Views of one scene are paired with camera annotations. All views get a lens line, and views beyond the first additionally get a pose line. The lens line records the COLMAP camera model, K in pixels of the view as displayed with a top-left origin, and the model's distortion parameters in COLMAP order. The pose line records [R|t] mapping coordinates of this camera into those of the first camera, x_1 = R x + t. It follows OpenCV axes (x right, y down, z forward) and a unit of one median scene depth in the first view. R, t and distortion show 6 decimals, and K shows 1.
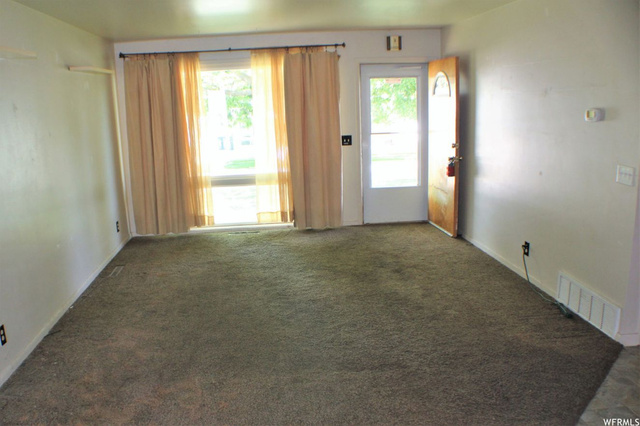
lens RADIAL K [[580.3, 0, 319.6], [0, 580.3, 224.6], [0, 0, 1]] dist [-0.142626, 0.009944]
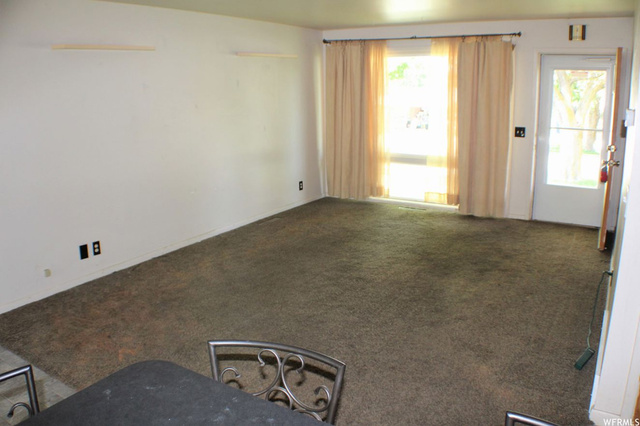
lens RADIAL K [[523.1, 0, 320.0], [0, 523.1, 213.0], [0, 0, 1]] dist [-0.177528, 0.089163]
pose [[0.825707, 0.164913, -0.539455, 0.267798], [-0.142376, 0.986277, 0.083584, -0.035895], [0.545836, 0.007790, 0.837856, 0.101330]]
